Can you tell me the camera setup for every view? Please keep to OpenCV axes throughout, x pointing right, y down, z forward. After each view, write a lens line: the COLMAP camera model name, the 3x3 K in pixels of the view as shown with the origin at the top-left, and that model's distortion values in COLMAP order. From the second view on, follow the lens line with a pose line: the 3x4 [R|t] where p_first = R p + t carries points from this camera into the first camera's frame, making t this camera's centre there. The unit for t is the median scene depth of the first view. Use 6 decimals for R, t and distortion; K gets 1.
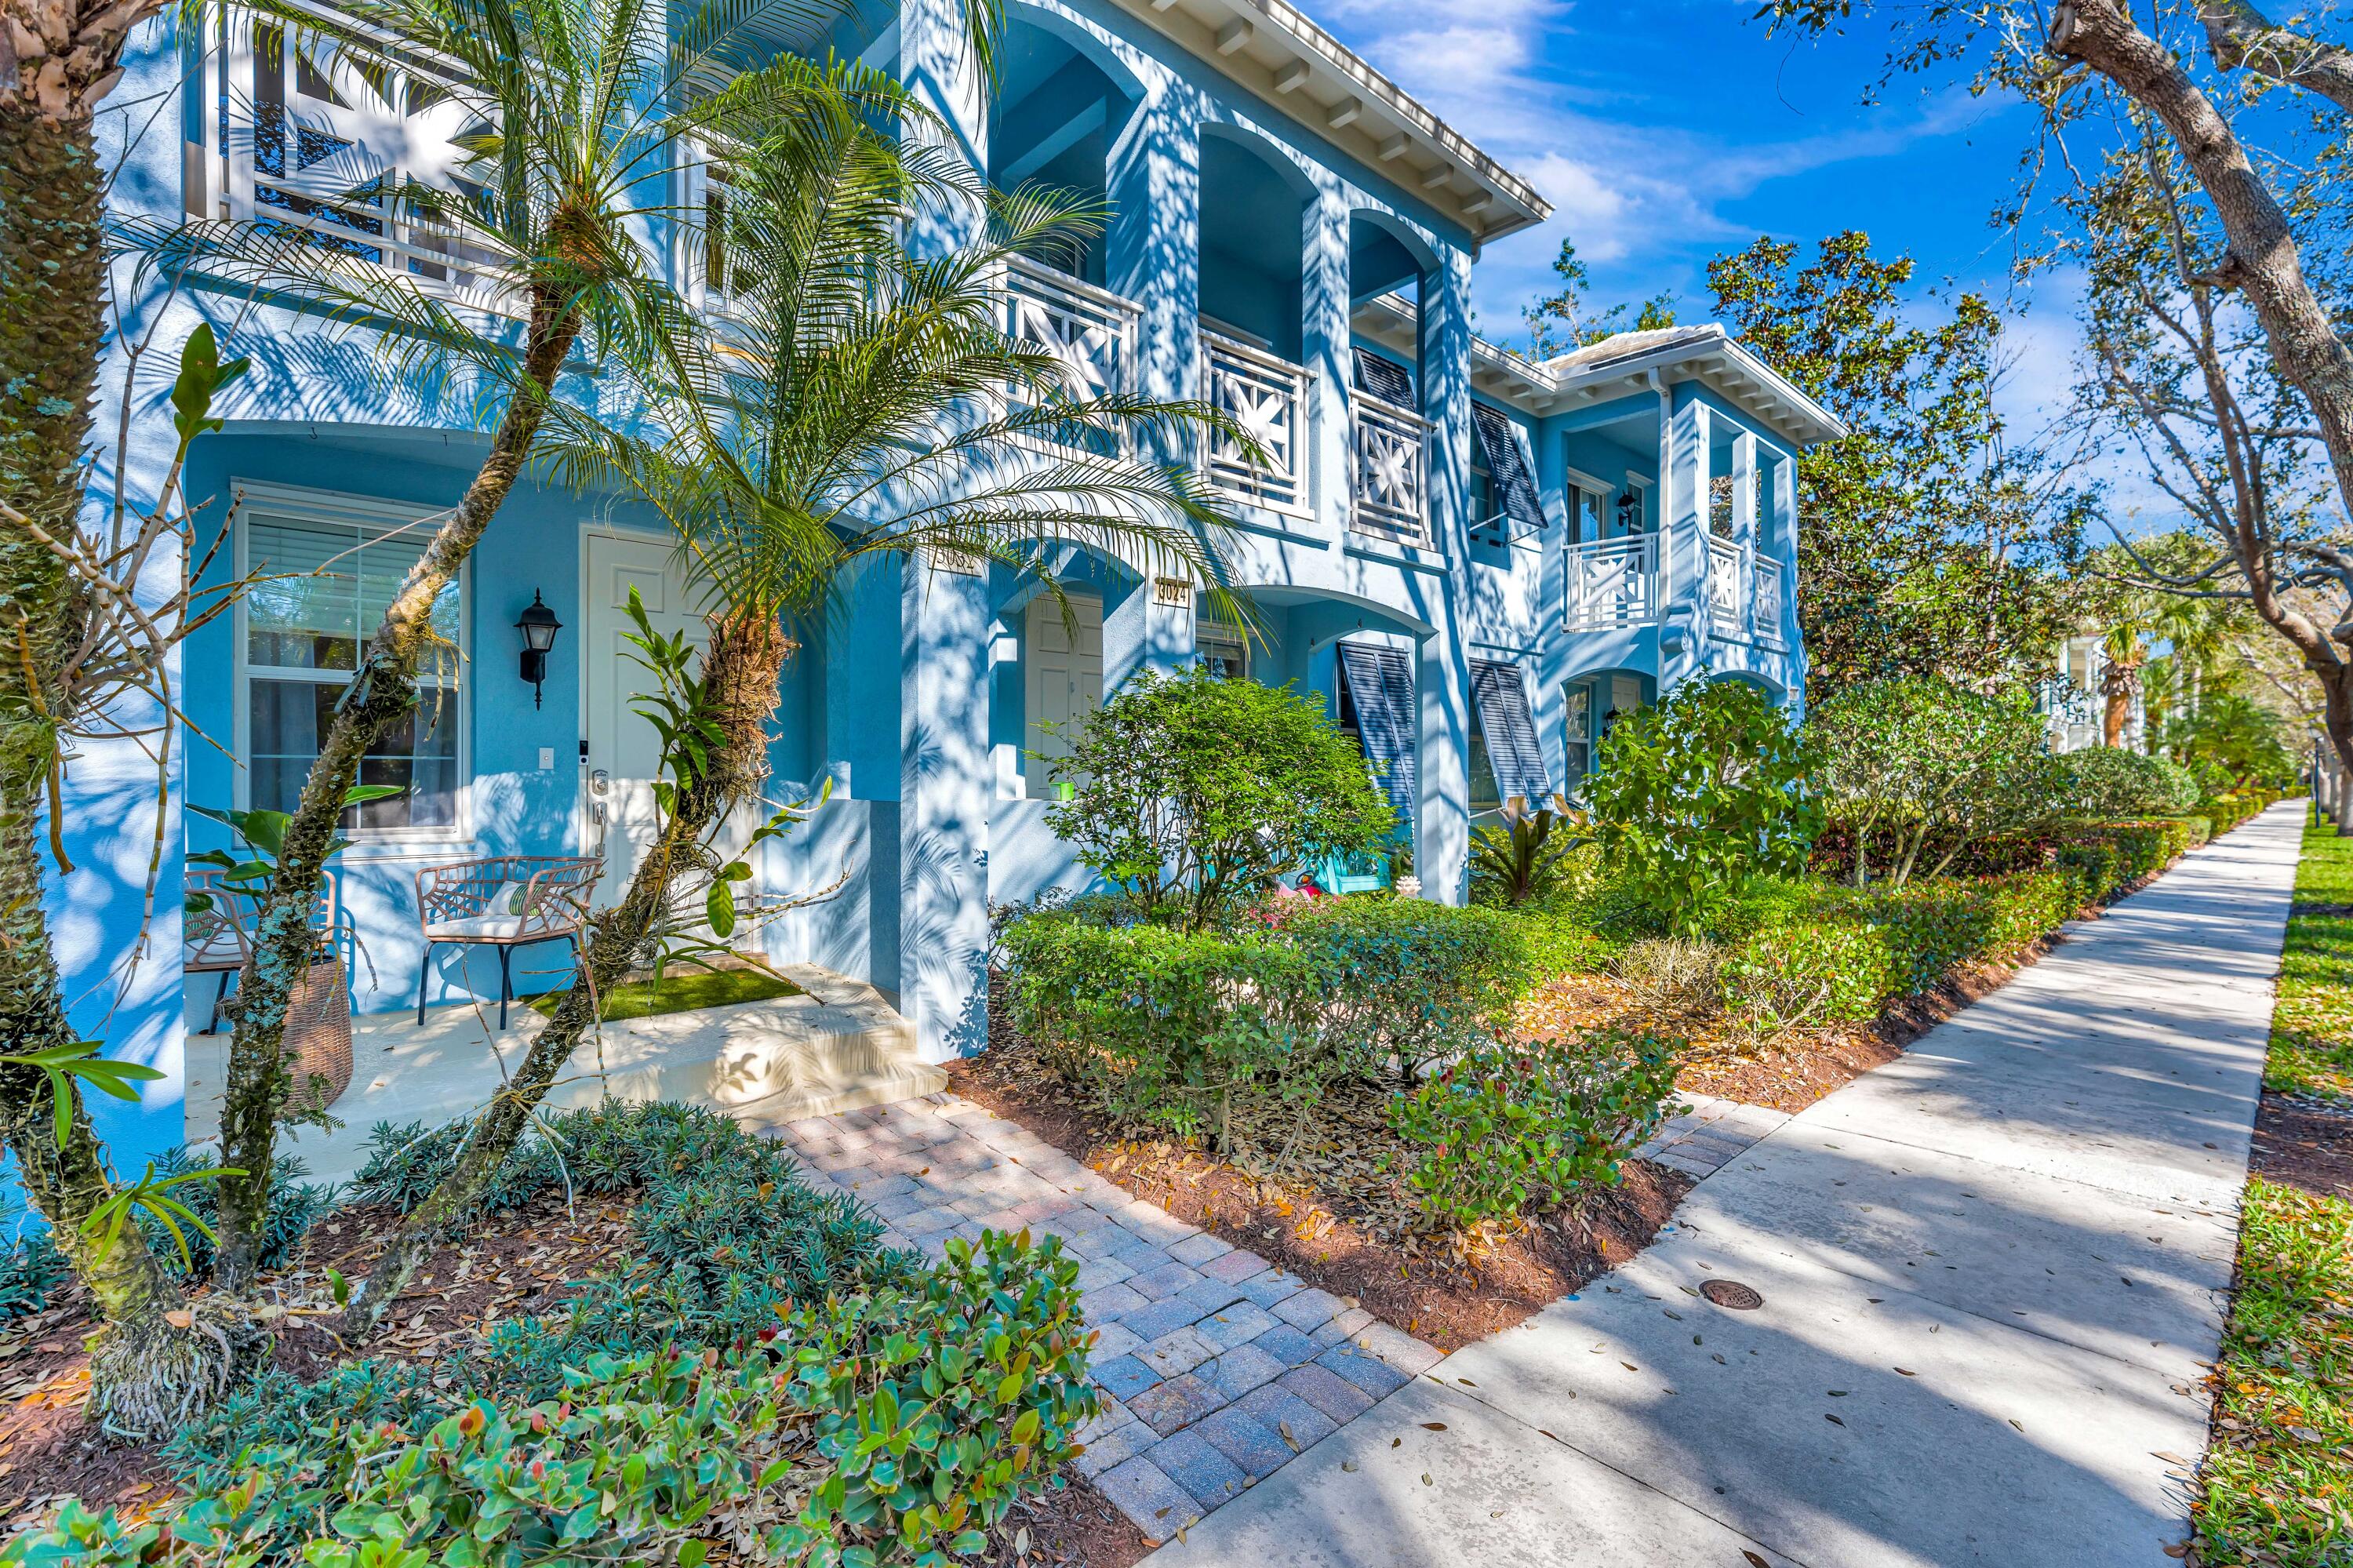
lens RADIAL K [[1072.3, 0, 1177.5], [0, 1072.3, 771.0], [0, 0, 1]] dist [0.001950, 0.000990]
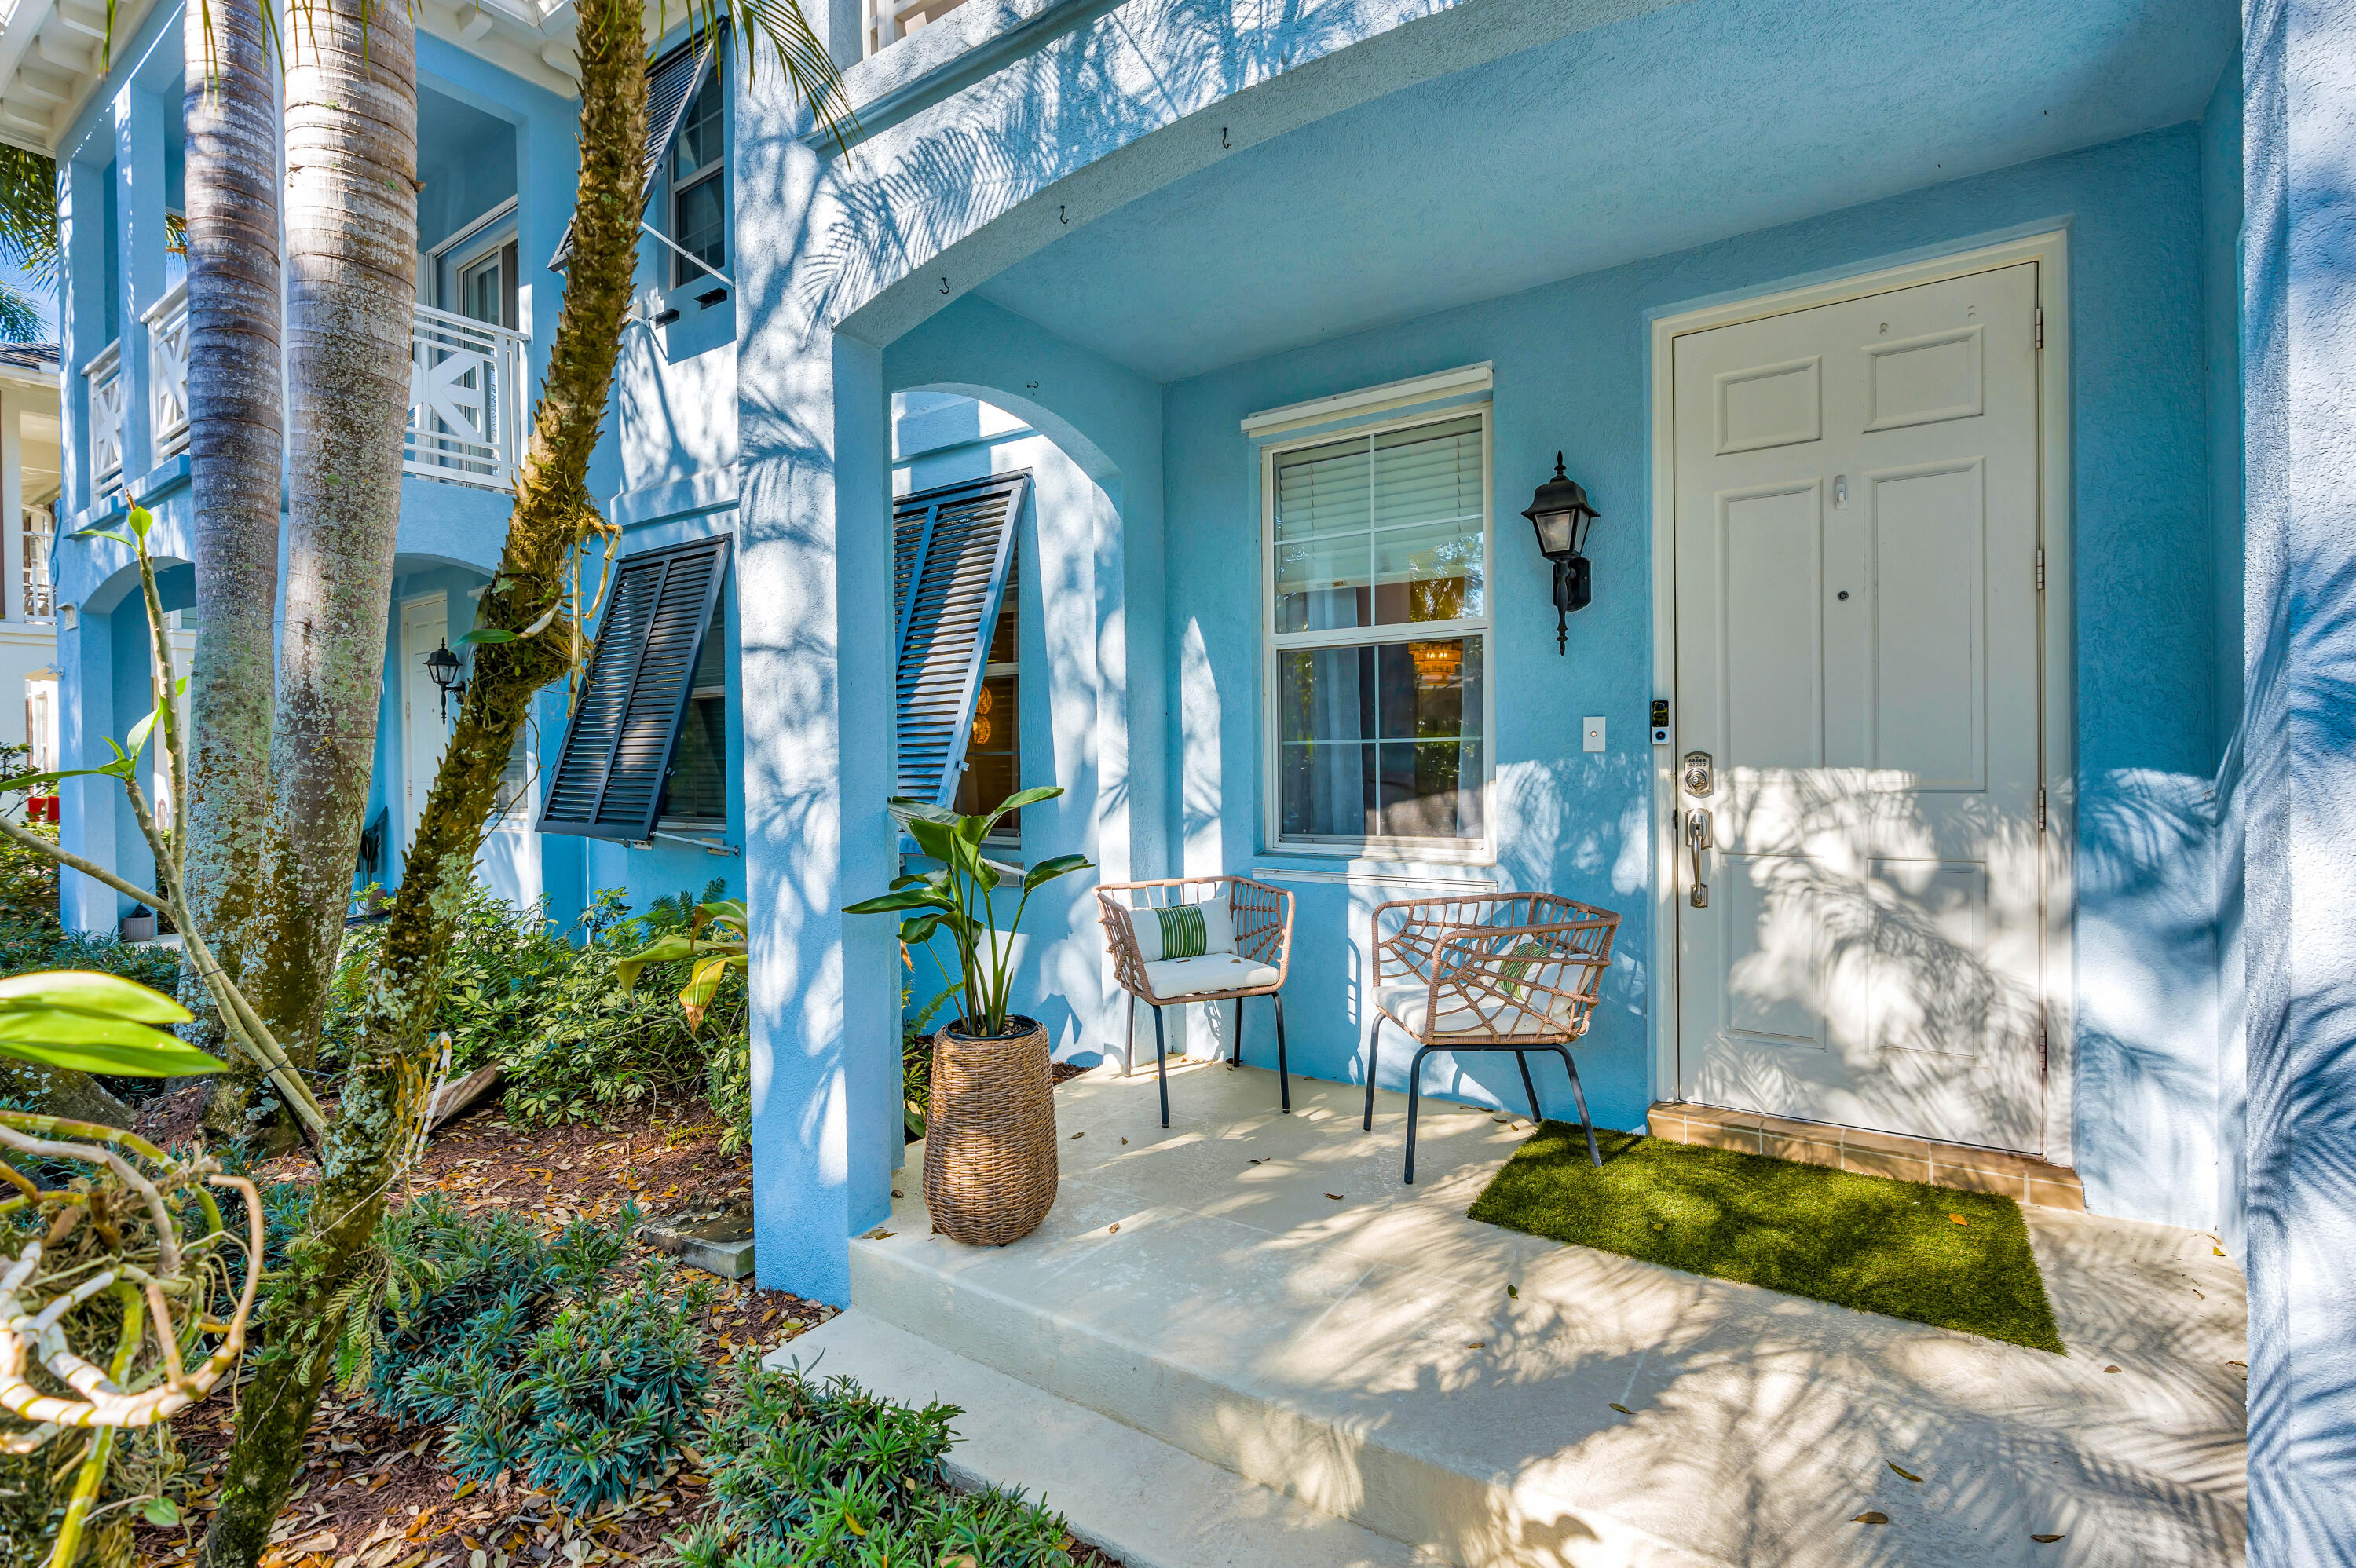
lens RADIAL K [[1067.2, 0, 1178.0], [0, 1067.2, 784.0], [0, 0, 1]] dist [-0.000481, 0.000099]
pose [[0.214389, 0.022044, -0.976500, -0.050654], [0.019964, 0.999438, 0.026945, -0.004556], [0.976544, -0.025272, 0.213828, 0.568925]]
